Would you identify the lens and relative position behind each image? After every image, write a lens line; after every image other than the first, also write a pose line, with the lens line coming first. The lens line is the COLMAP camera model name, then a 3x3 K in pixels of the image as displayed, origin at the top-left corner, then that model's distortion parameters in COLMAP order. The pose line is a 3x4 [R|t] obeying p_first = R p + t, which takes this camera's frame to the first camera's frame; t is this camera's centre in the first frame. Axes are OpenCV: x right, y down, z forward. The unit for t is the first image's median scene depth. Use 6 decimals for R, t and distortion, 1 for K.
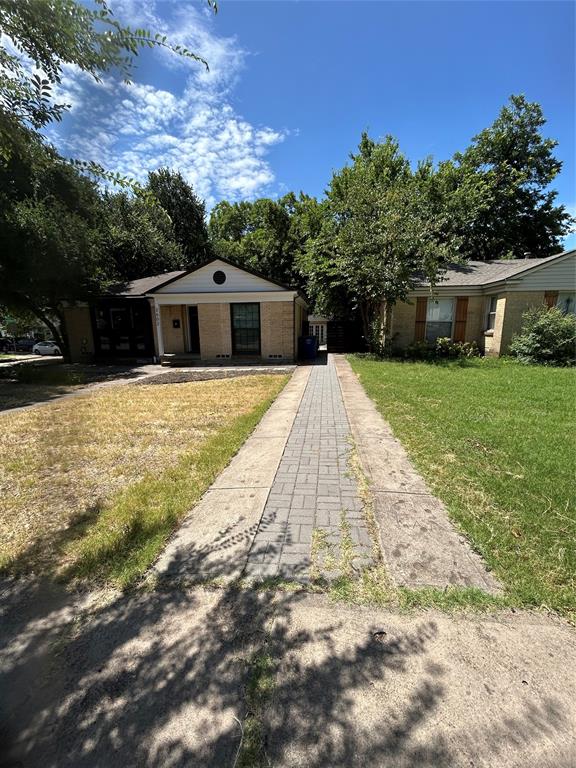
lens RADIAL K [[307.5, 0, 288.4], [0, 307.5, 387.3], [0, 0, 1]] dist [-0.004027, 0.000533]
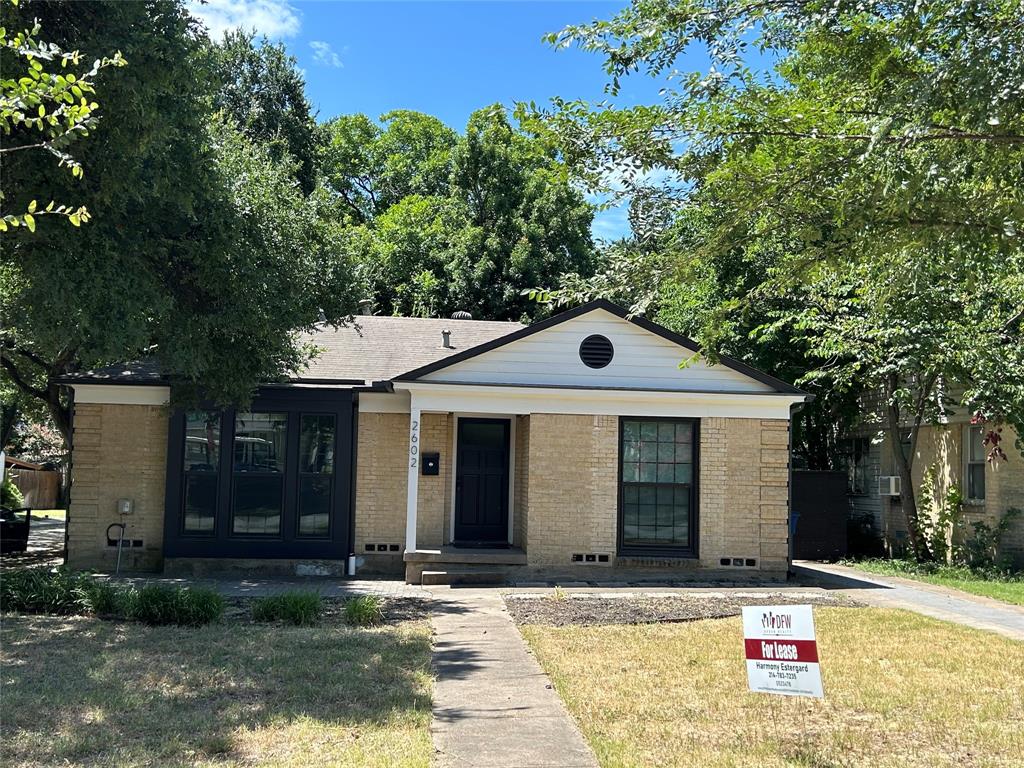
lens RADIAL K [[1023.4, 0, 511.3], [0, 1023.4, 383.2], [0, 0, 1]] dist [0.005864, 0.000000]
pose [[0.988458, 0.049970, 0.143014, -0.492382], [-0.007583, 0.959169, -0.282733, 0.041982], [-0.151303, 0.278385, 0.948477, -0.178375]]
